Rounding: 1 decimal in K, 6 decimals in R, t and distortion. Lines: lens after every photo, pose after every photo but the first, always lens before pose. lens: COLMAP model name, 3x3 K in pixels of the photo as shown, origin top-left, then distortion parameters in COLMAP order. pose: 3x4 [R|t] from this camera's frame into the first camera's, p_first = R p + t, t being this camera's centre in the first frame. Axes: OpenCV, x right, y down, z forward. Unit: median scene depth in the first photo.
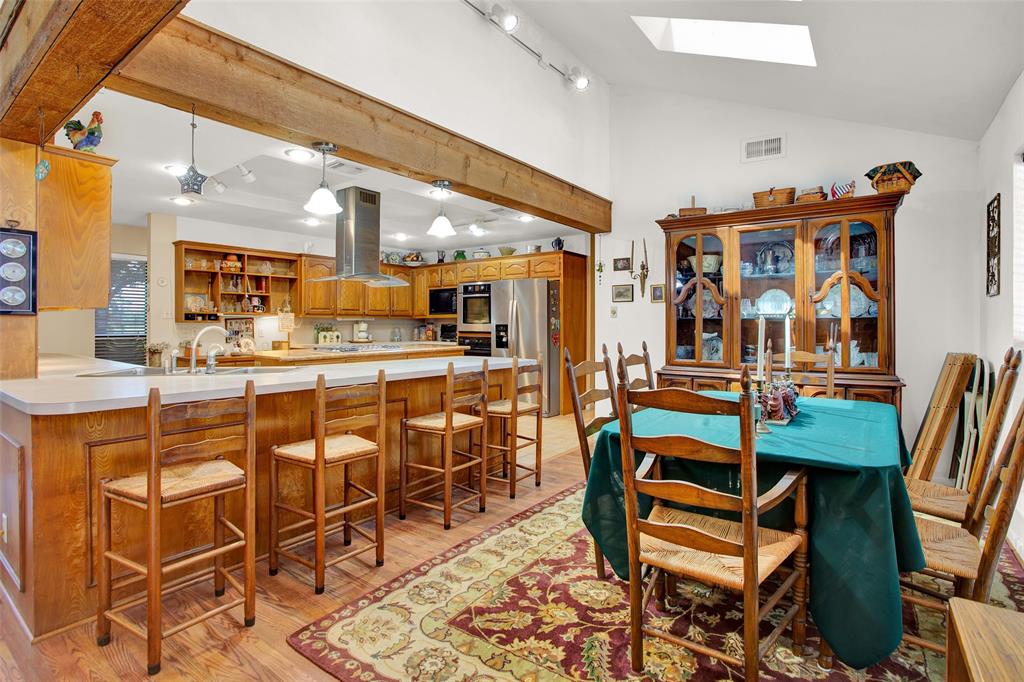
lens RADIAL K [[498.1, 0, 510.6], [0, 498.1, 325.3], [0, 0, 1]] dist [-0.020816, 0.000679]
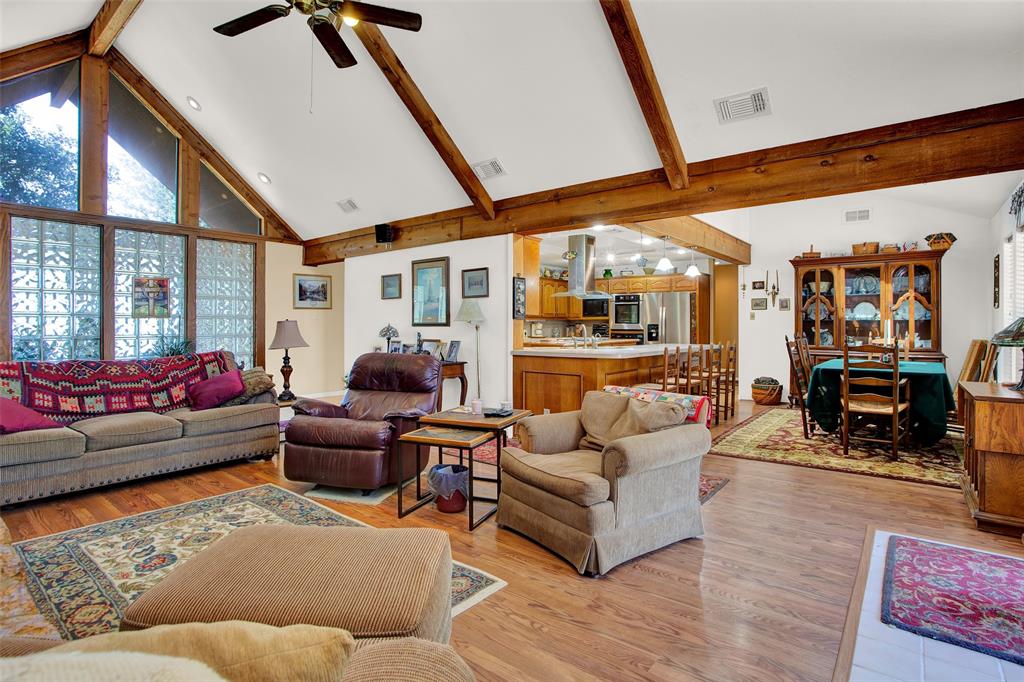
lens RADIAL K [[498.1, 0, 510.6], [0, 498.1, 325.3], [0, 0, 1]] dist [-0.020816, 0.000679]
pose [[0.998746, -0.001905, -0.050025, -0.557338], [0.001932, 0.999998, 0.000493, 0.000186], [0.050024, -0.000589, 0.998748, -0.689806]]
